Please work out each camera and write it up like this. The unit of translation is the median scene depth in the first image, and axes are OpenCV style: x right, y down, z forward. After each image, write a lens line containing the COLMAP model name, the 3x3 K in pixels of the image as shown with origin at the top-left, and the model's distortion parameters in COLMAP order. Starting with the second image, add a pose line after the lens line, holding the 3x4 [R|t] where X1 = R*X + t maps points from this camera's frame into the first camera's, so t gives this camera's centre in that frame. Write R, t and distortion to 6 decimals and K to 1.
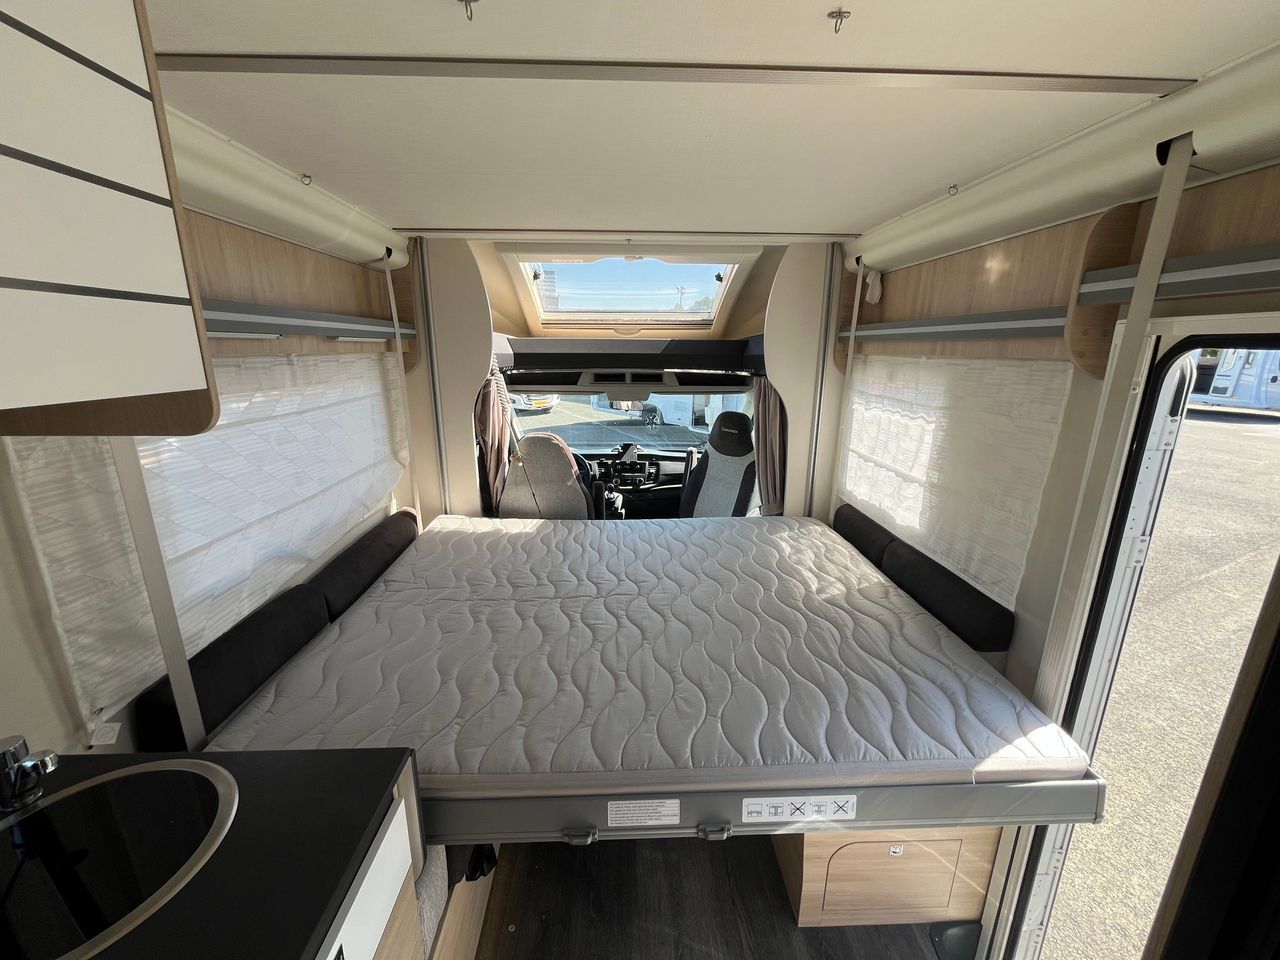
lens RADIAL K [[512.3, 0, 636.1], [0, 512.3, 475.5], [0, 0, 1]] dist [-0.007072, -0.000311]
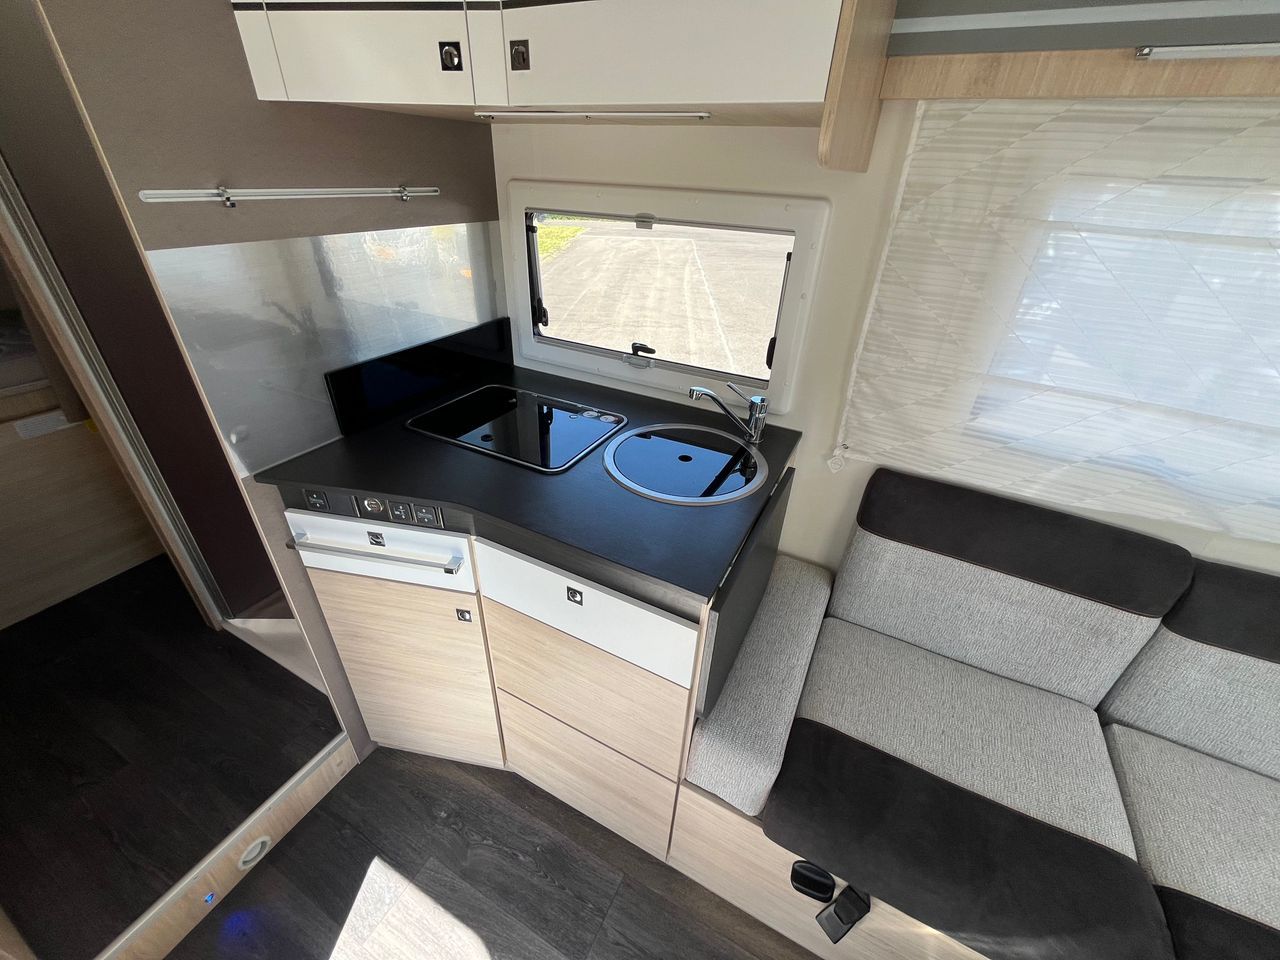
lens RADIAL K [[512.3, 0, 631.6], [0, 512.3, 480.9], [0, 0, 1]] dist [-0.007072, -0.000311]
pose [[-0.502528, 0.425063, -0.752853, 0.046639], [-0.246426, 0.764248, 0.595986, -0.022879], [0.828698, 0.485022, -0.279310, 0.261034]]
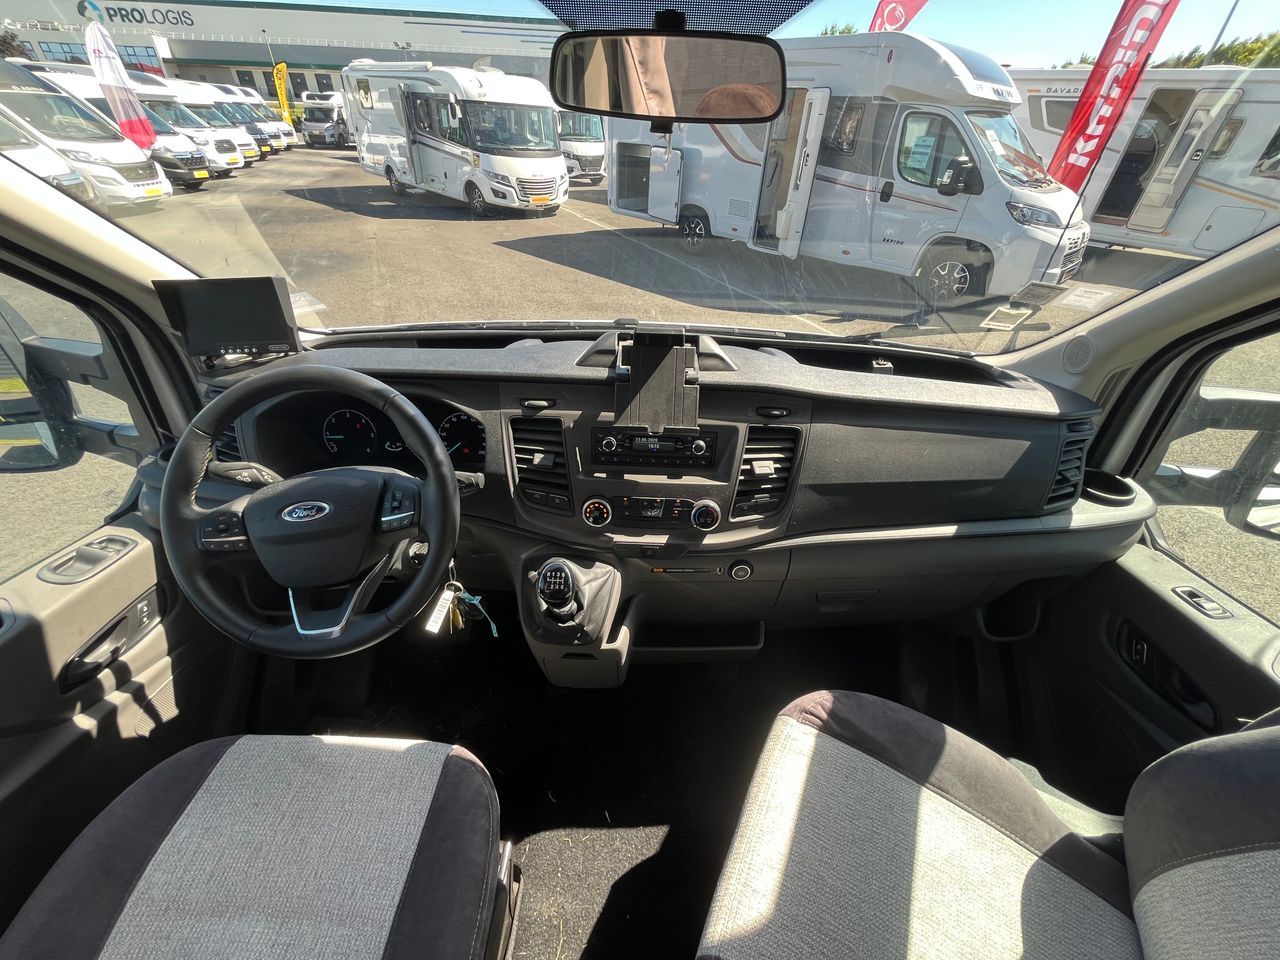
lens RADIAL K [[512.3, 0, 639.6], [0, 512.3, 474.0], [0, 0, 1]] dist [-0.007072, -0.000311]
pose [[0.998287, 0.050232, -0.029991, -0.014606], [-0.037516, 0.943002, 0.330666, -0.076775], [0.044892, -0.328975, 0.943271, 0.799065]]
